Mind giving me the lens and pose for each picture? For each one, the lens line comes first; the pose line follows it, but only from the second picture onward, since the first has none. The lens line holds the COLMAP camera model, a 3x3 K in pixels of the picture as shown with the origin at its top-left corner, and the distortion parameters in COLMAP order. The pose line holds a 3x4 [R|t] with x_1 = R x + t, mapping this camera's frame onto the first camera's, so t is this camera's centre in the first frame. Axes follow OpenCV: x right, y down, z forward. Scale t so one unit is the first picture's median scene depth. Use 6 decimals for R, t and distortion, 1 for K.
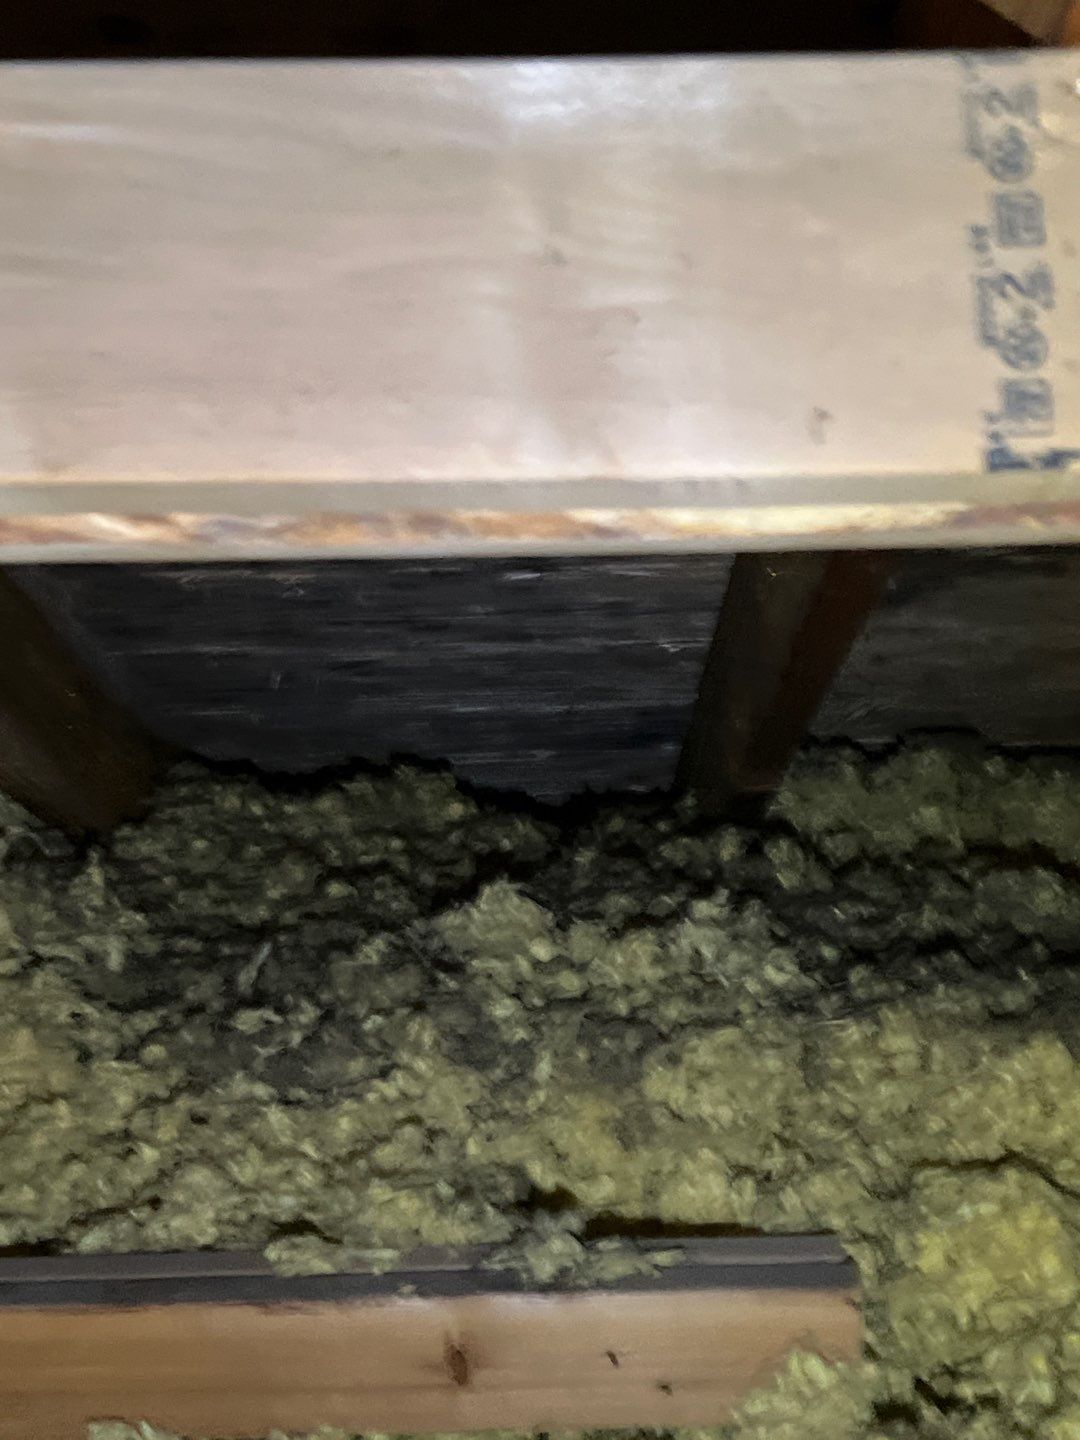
lens RADIAL K [[1093.4, 0, 545.8], [0, 1093.4, 721.7], [0, 0, 1]] dist [0.049757, -0.062716]
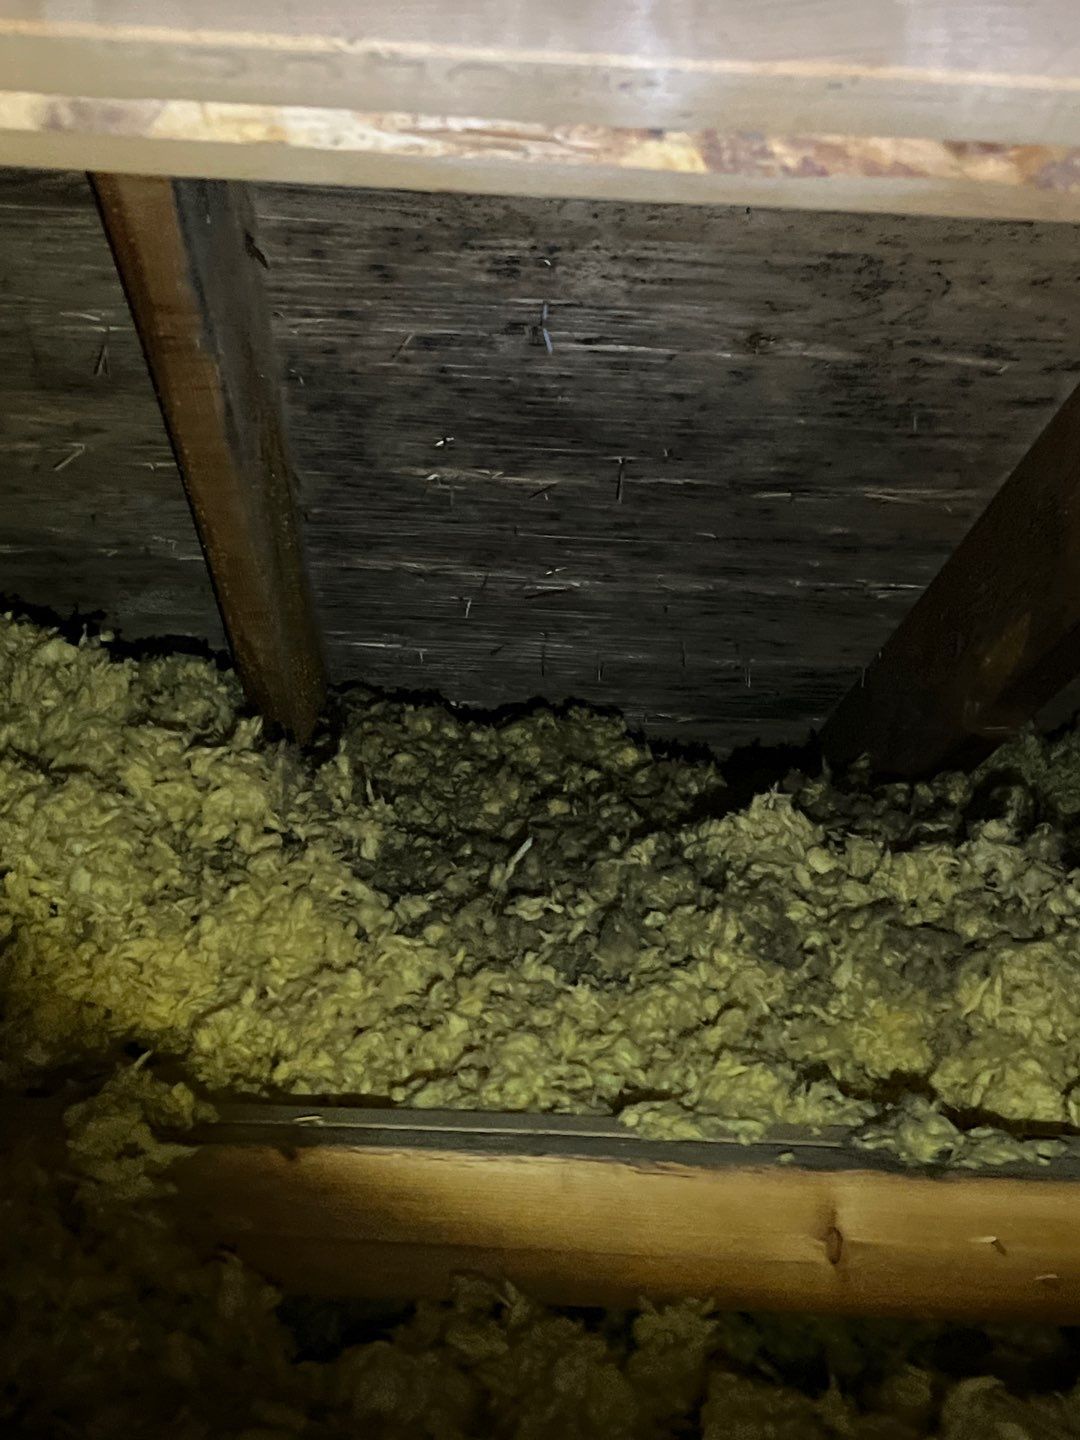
lens RADIAL K [[1093.4, 0, 529.1], [0, 1093.4, 711.1], [0, 0, 1]] dist [0.049757, -0.062716]
pose [[0.997942, 0.064103, -0.001373, -0.265709], [-0.064114, 0.997404, -0.032772, 0.122782], [-0.000731, 0.032793, 0.999462, 0.021339]]
